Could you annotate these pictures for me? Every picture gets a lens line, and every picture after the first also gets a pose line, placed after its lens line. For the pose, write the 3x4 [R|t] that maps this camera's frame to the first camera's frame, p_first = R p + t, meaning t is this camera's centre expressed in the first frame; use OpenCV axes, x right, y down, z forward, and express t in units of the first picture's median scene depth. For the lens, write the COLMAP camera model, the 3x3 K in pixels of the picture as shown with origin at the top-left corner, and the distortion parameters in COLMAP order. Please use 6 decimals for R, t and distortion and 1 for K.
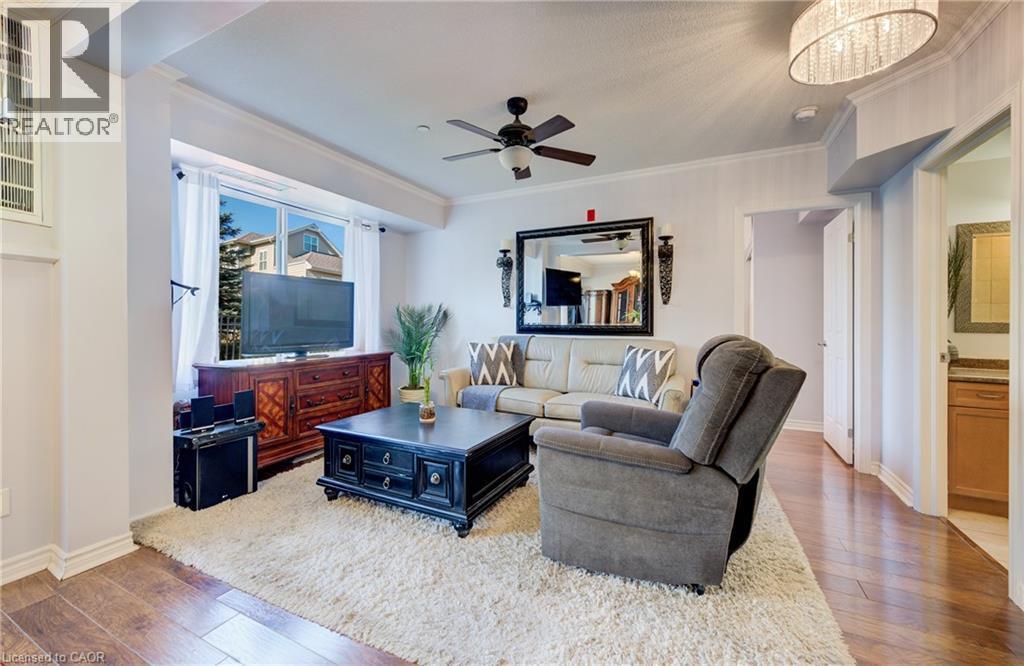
lens RADIAL K [[400.1, 0, 511.1], [0, 400.1, 318.8], [0, 0, 1]] dist [-0.000144, 0.000352]
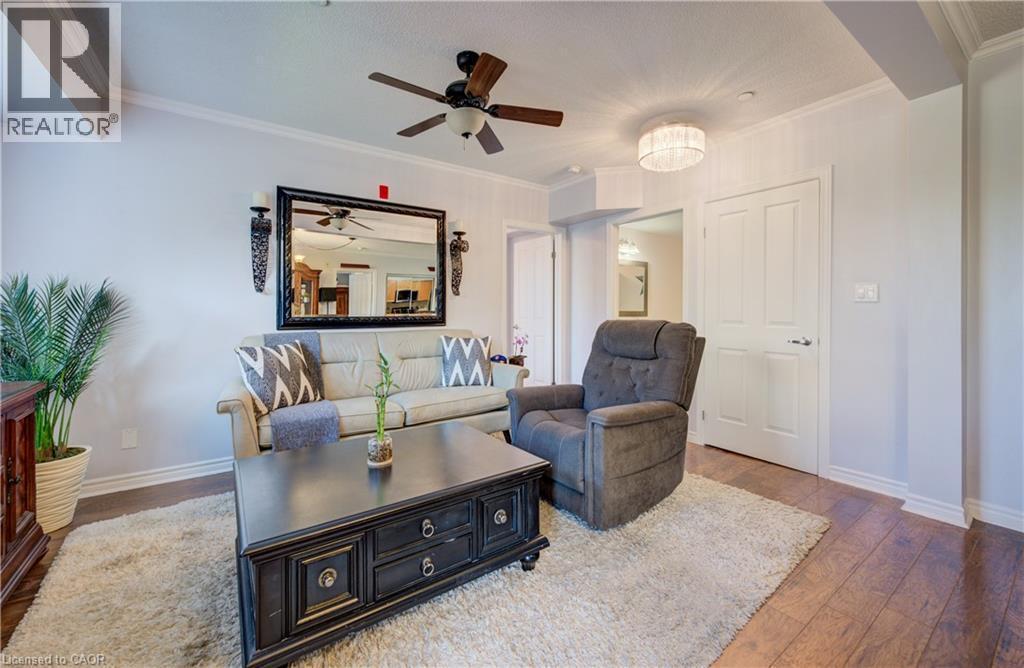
lens RADIAL K [[400.1, 0, 513.3], [0, 400.1, 309.3], [0, 0, 1]] dist [-0.000144, 0.000352]
pose [[0.480205, -0.000704, 0.877156, -0.468970], [0.003982, 0.999991, -0.001377, 0.003330], [-0.877147, 0.004154, 0.480204, 0.346413]]
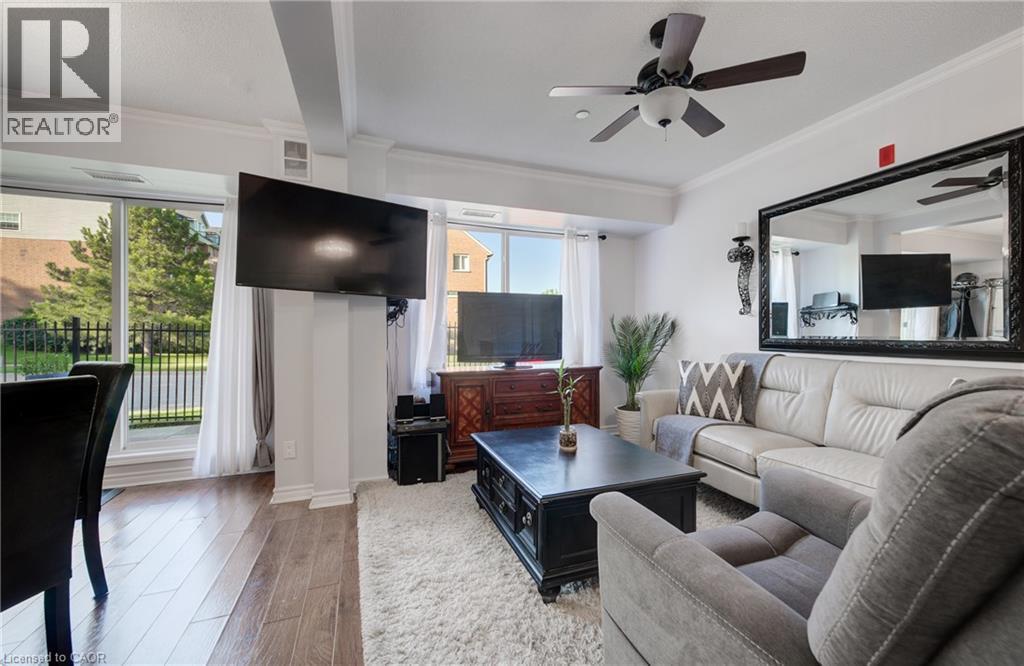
lens RADIAL K [[400.1, 0, 520.1], [0, 400.1, 332.0], [0, 0, 1]] dist [-0.000144, 0.000352]
pose [[0.738465, -0.005527, -0.674269, 0.210359], [0.007196, 0.999974, -0.000316, 0.000897], [0.674254, -0.004618, 0.738485, 0.202866]]
